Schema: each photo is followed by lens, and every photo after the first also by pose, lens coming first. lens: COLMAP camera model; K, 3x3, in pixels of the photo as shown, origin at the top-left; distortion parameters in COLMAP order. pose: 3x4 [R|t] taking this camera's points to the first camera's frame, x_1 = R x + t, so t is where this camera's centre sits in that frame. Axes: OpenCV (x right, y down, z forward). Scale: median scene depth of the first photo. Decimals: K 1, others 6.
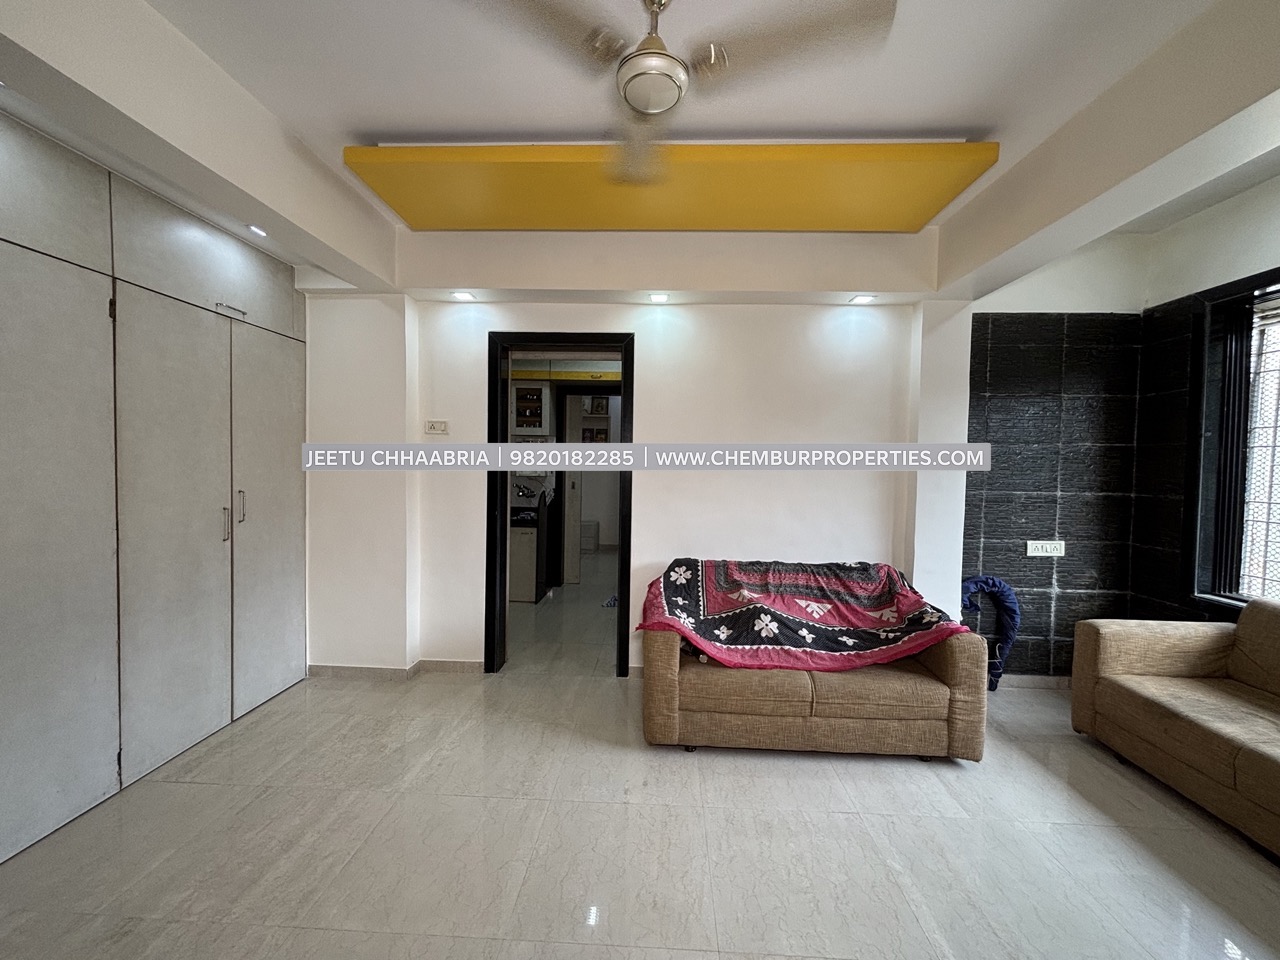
lens RADIAL K [[517.6, 0, 643.2], [0, 517.6, 479.8], [0, 0, 1]] dist [-0.007095, 0.005118]
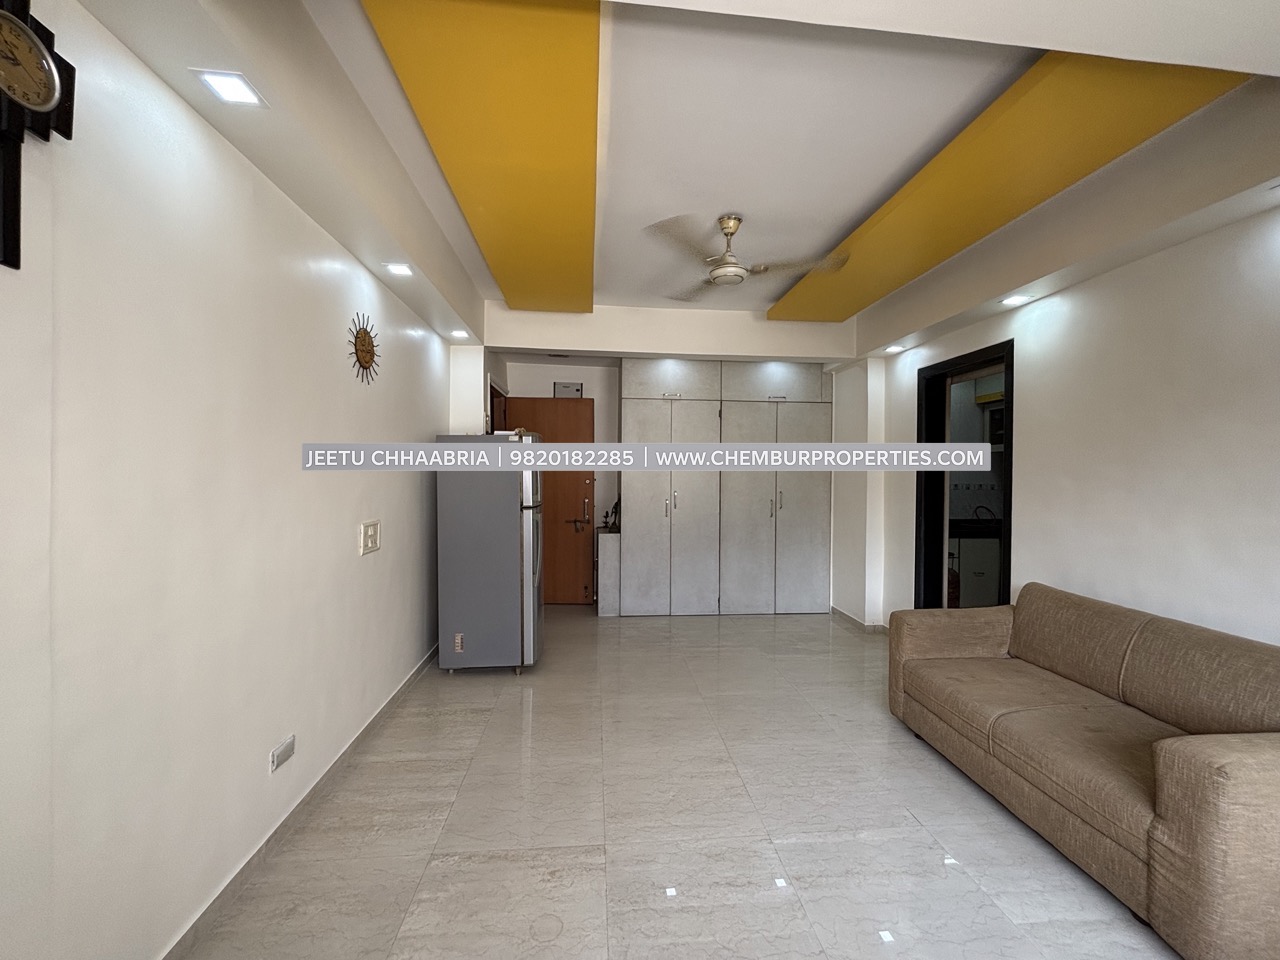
lens RADIAL K [[521.9, 0, 640.4], [0, 521.9, 474.9], [0, 0, 1]] dist [0.010388, -0.000005]
pose [[0.130002, -0.013933, -0.991416, 1.138130], [-0.034743, 0.999223, -0.018598, 0.014063], [0.990905, 0.036862, 0.129417, 0.264293]]
